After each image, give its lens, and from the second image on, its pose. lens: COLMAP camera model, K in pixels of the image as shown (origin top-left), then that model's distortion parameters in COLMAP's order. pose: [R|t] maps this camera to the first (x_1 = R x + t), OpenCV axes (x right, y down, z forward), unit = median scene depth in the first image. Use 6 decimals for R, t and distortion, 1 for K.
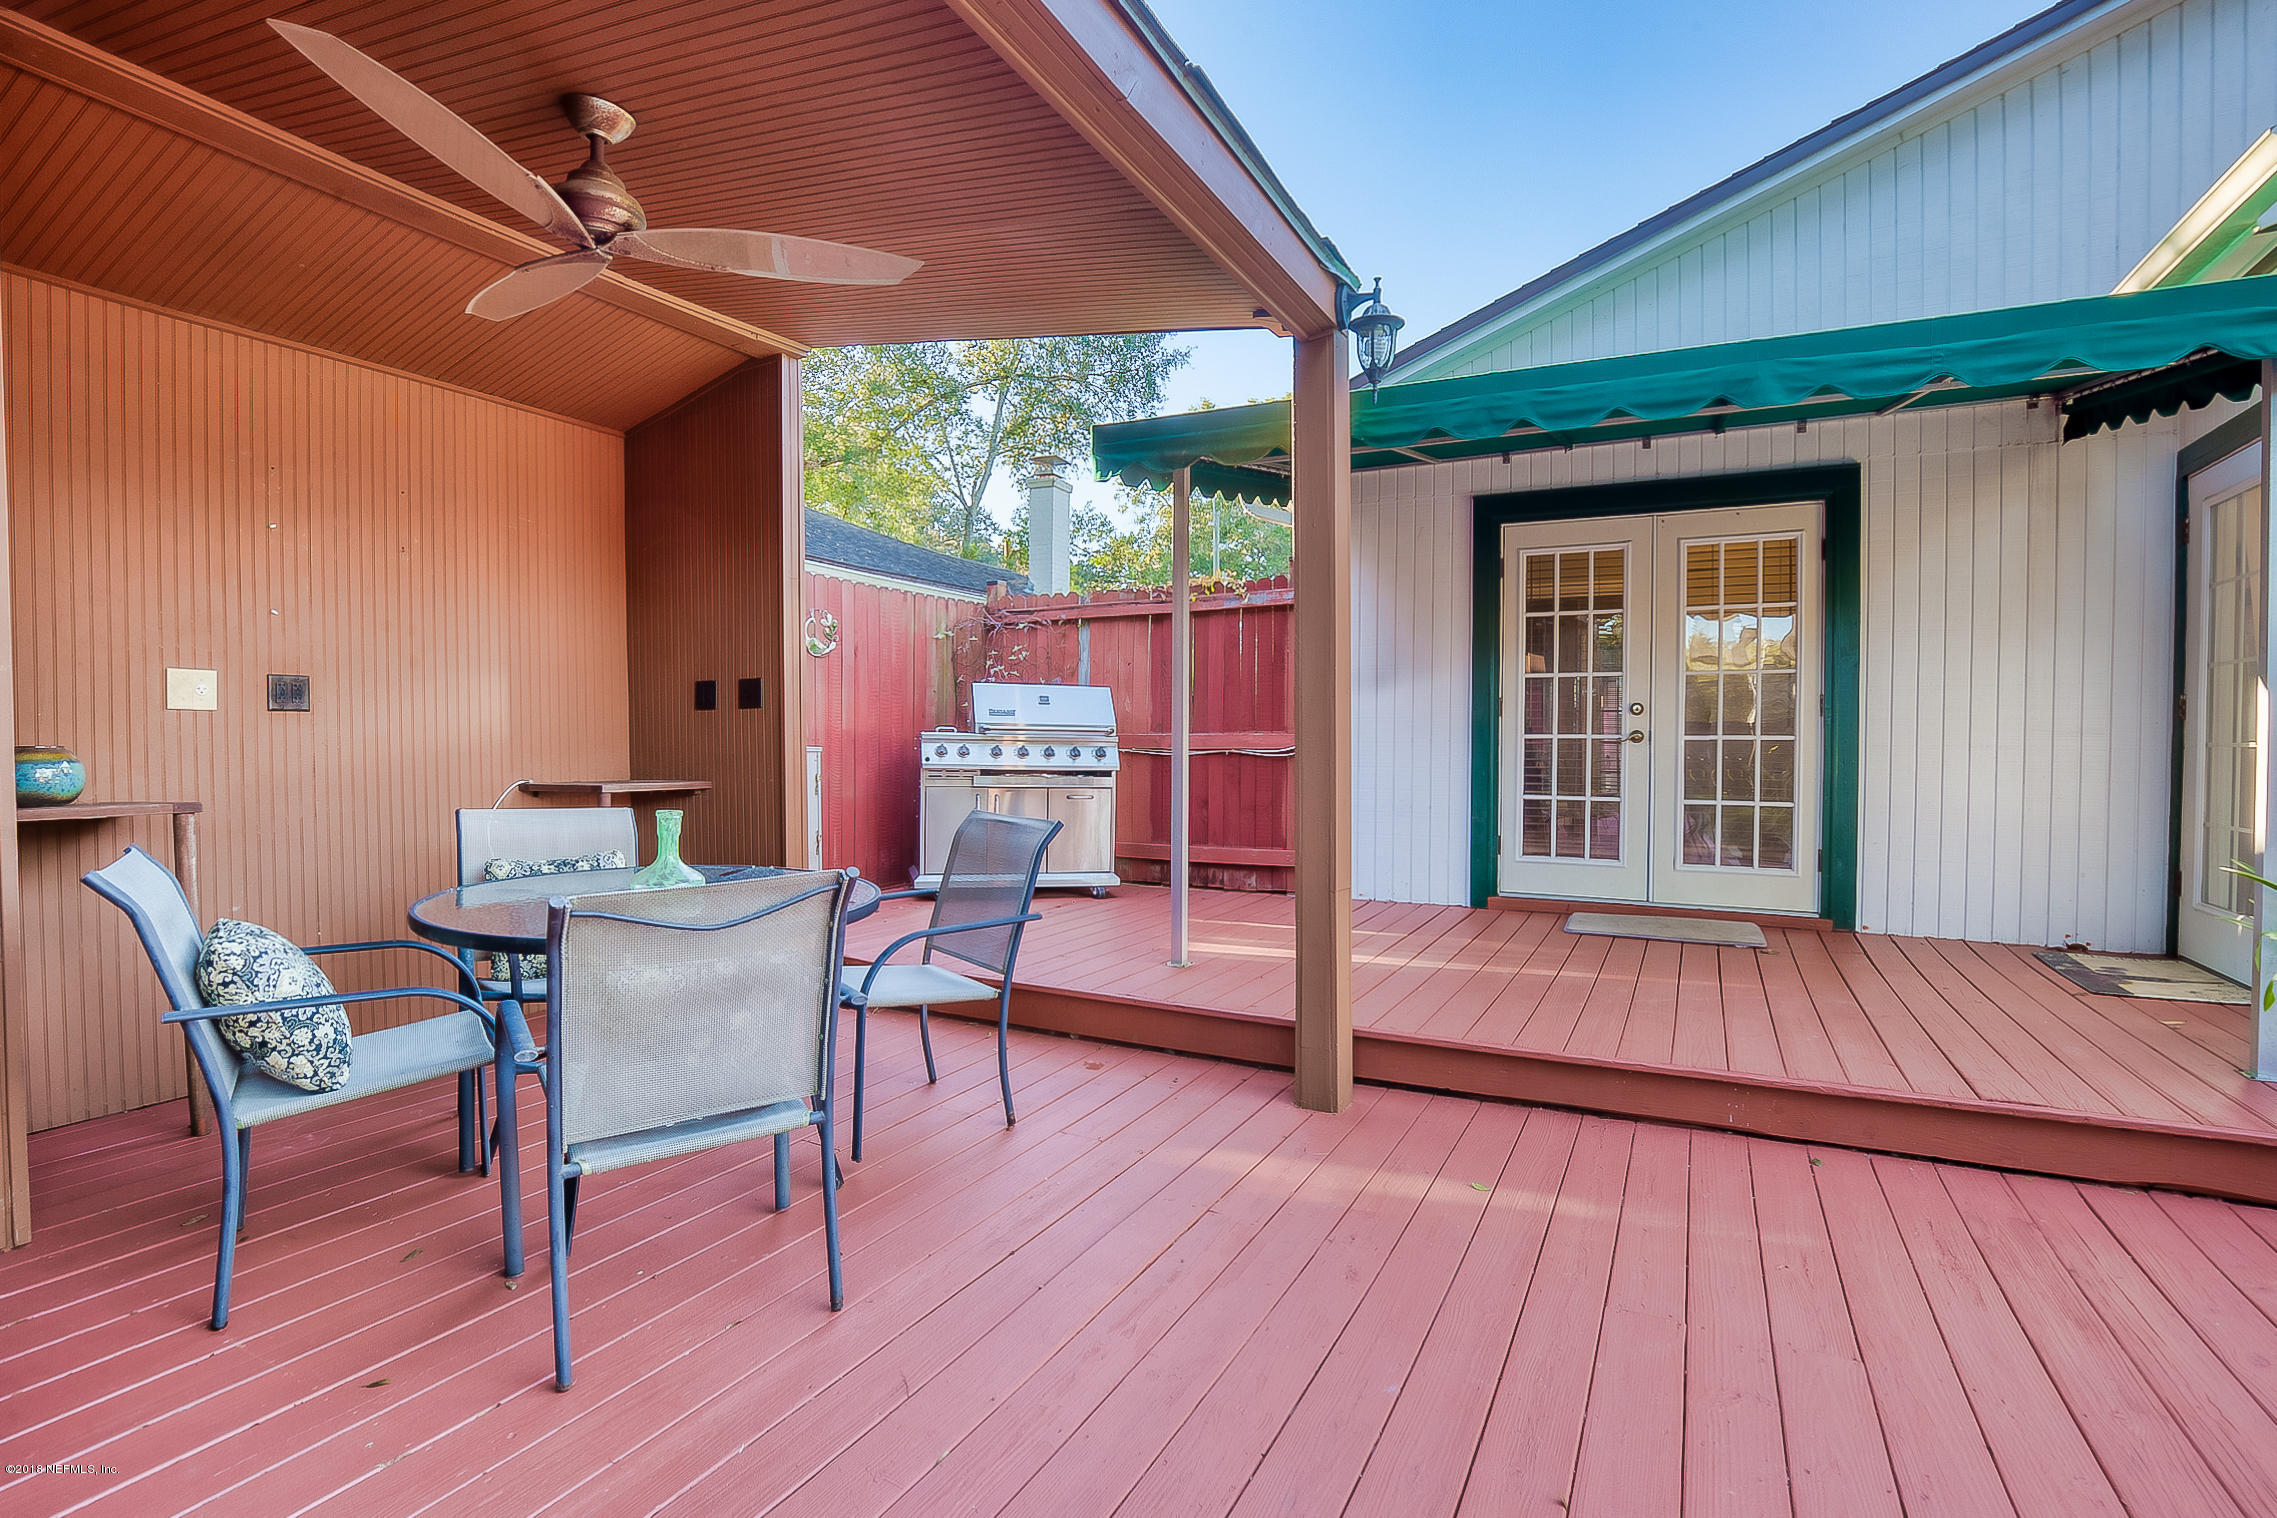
lens RADIAL K [[1044.6, 0, 1148.4], [0, 1044.6, 762.1], [0, 0, 1]] dist [-0.008380, 0.000341]
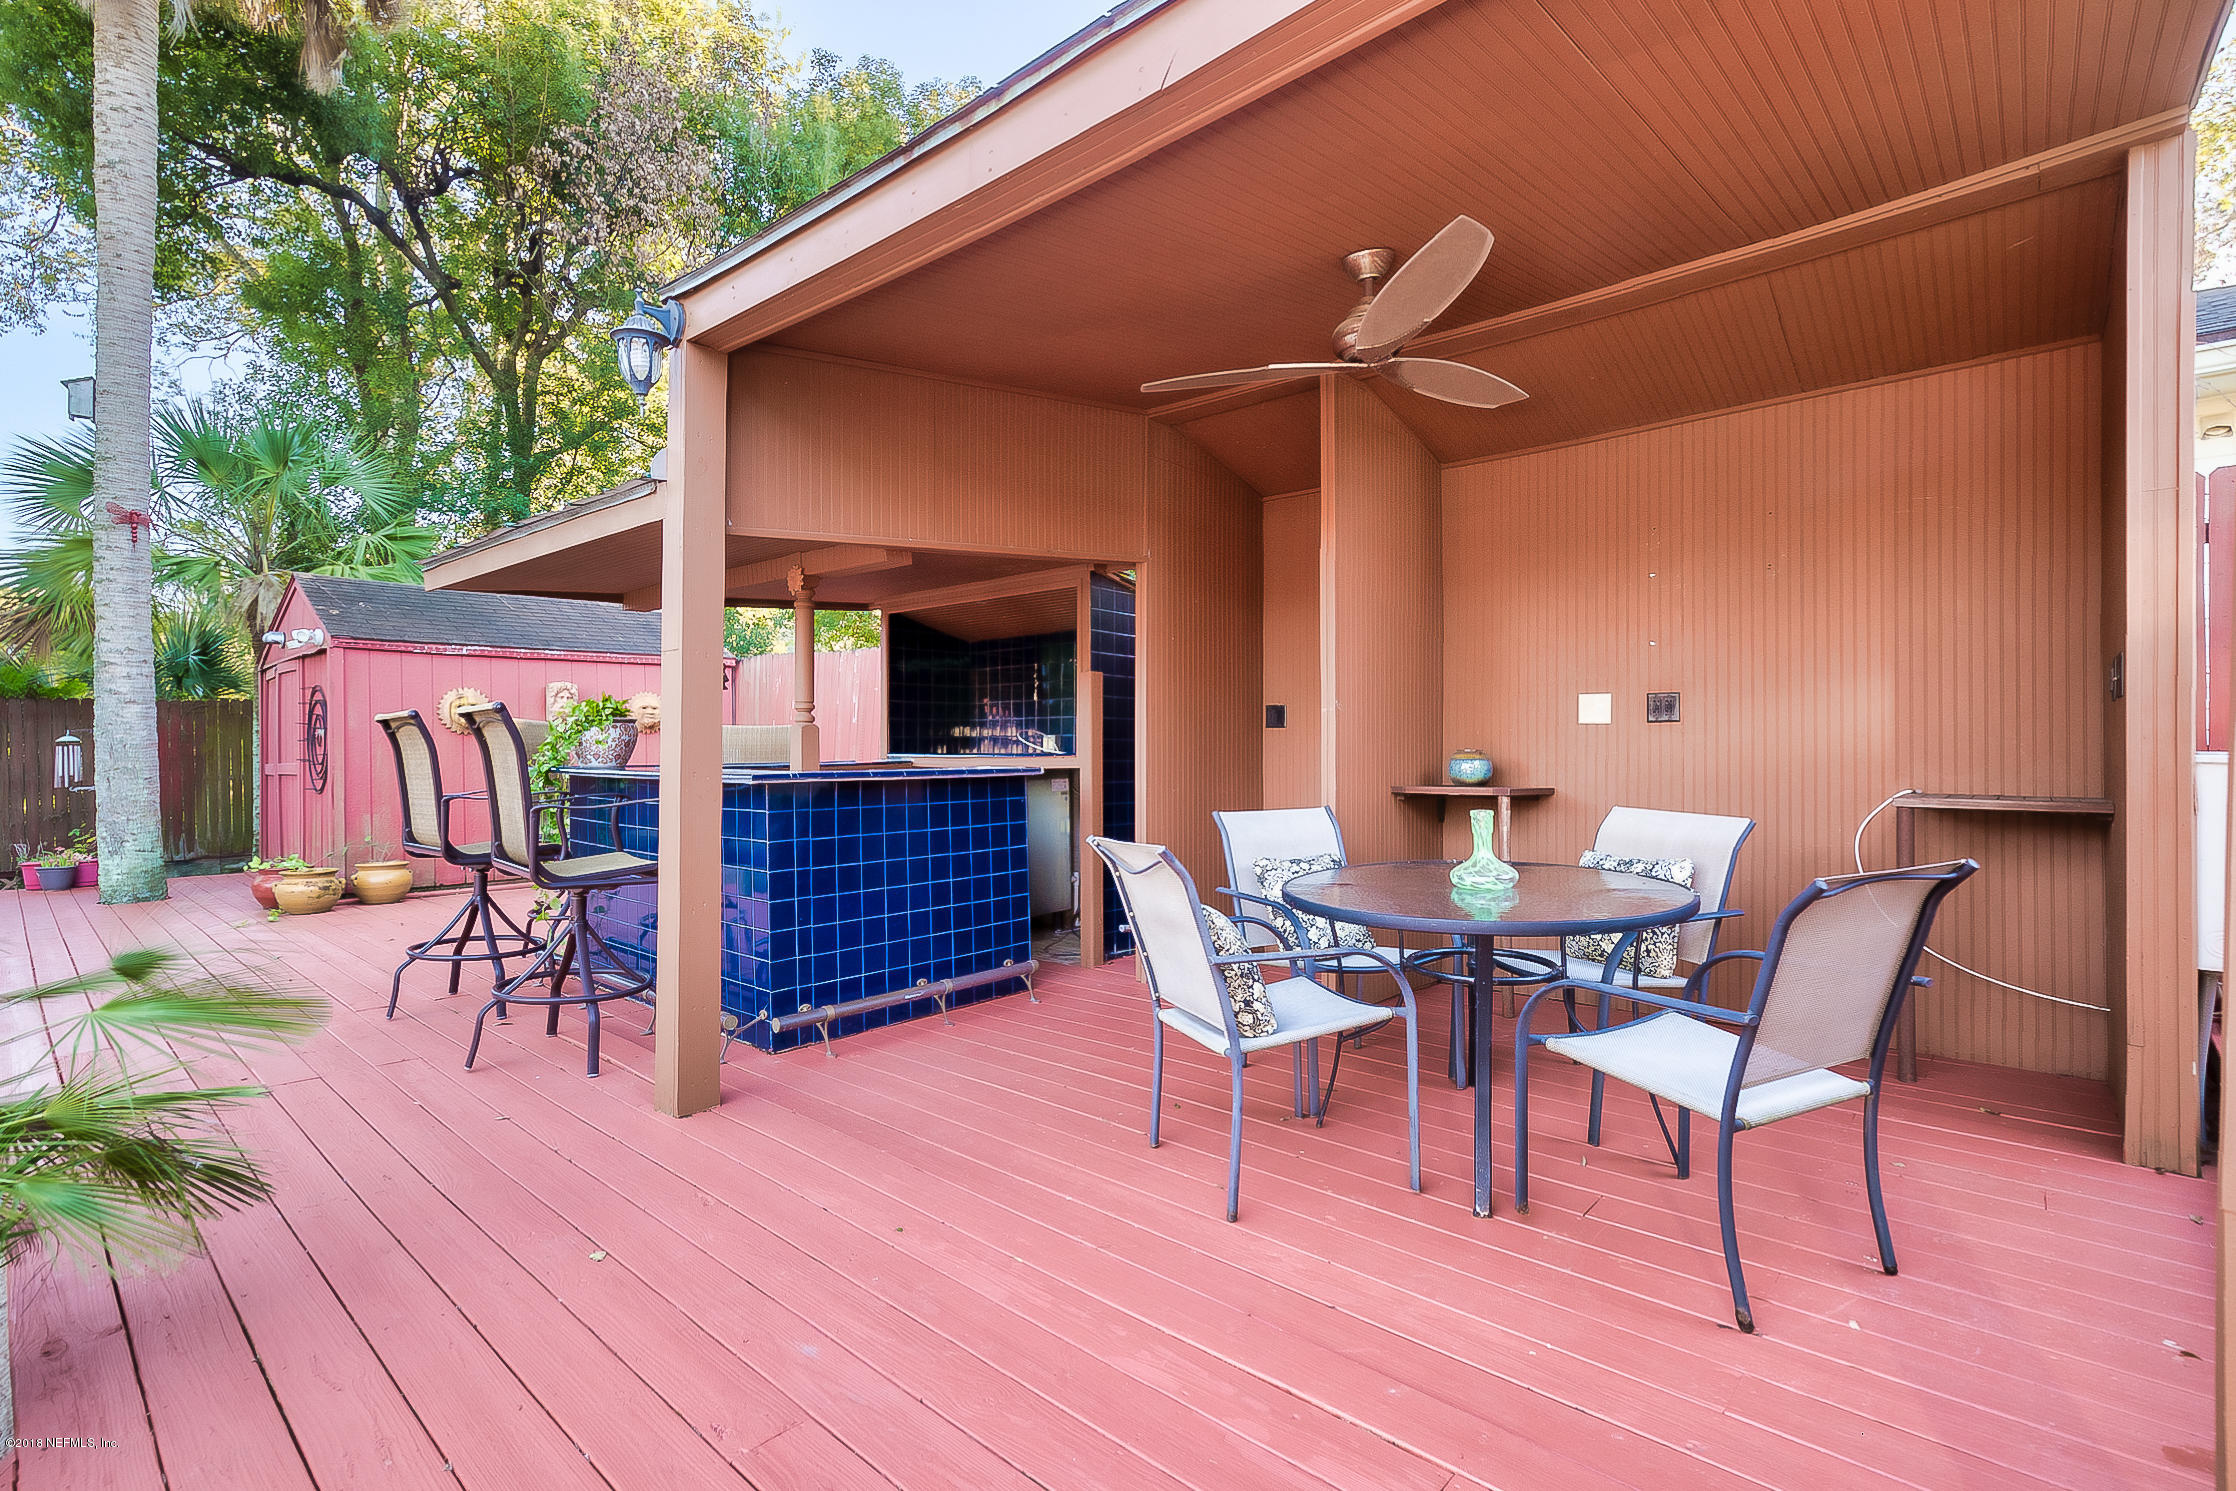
lens RADIAL K [[1025.8, 0, 1127.7], [0, 1025.8, 748.6], [0, 0, 1]] dist [-0.008380, 0.000341]
pose [[-0.239244, 0.000349, -0.970959, 0.482998], [-0.020739, 0.999770, 0.005469, -0.011622], [0.970738, 0.021446, -0.239182, 0.661169]]
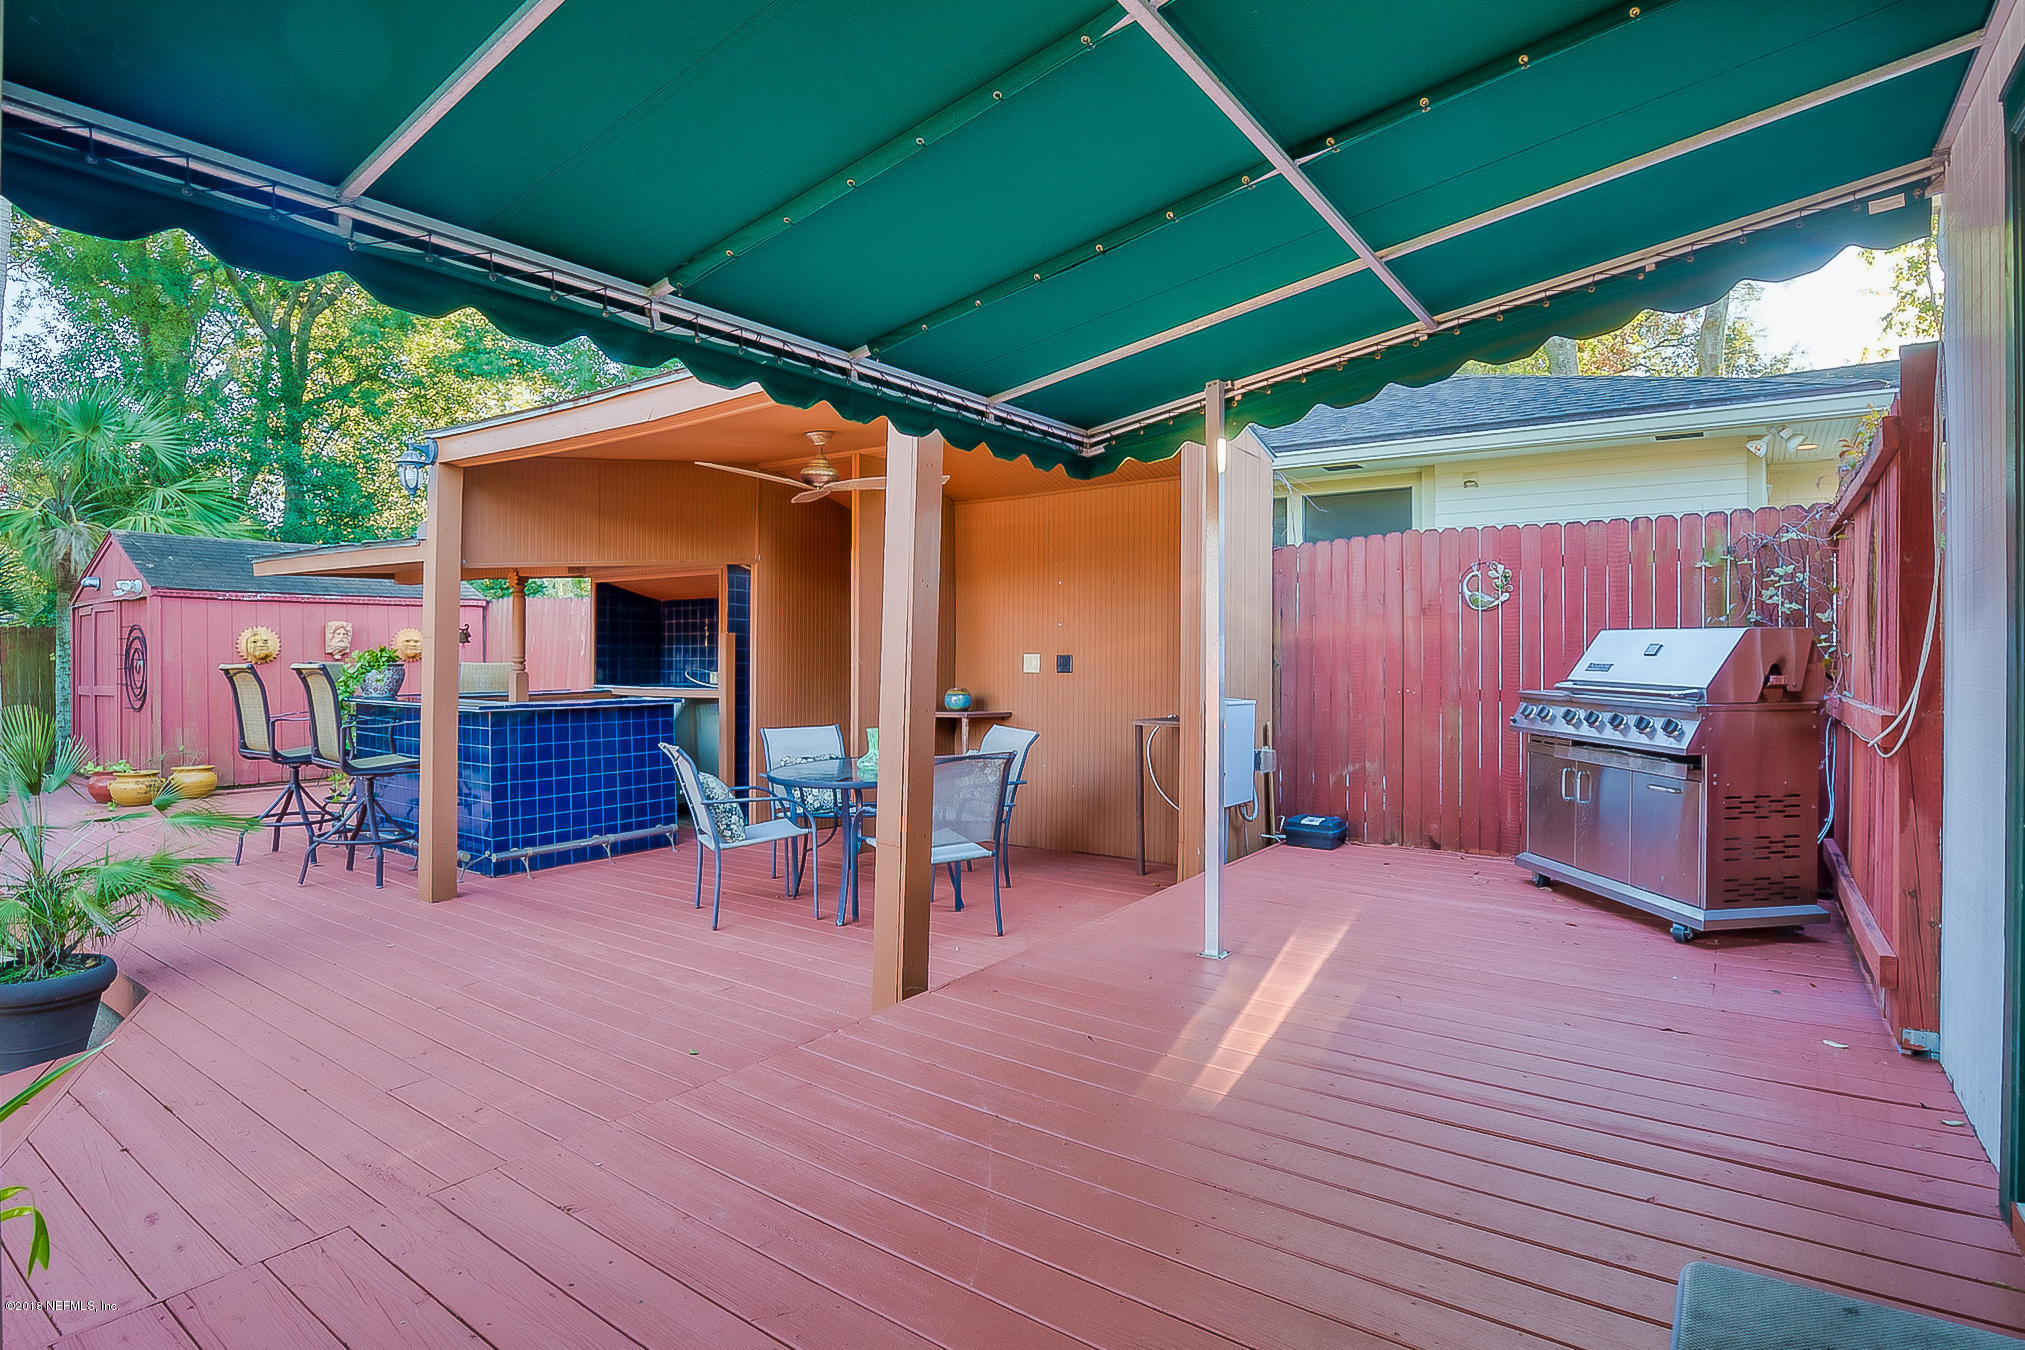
lens RADIAL K [[1010.3, 0, 1025.2], [0, 1010.3, 660.5], [0, 0, 1]] dist [-0.031885, 0.000494]
pose [[-0.125507, 0.000054, -0.992093, 1.093419], [-0.026155, 0.999652, 0.003363, -0.075897], [0.991748, 0.026371, -0.125462, 1.143035]]
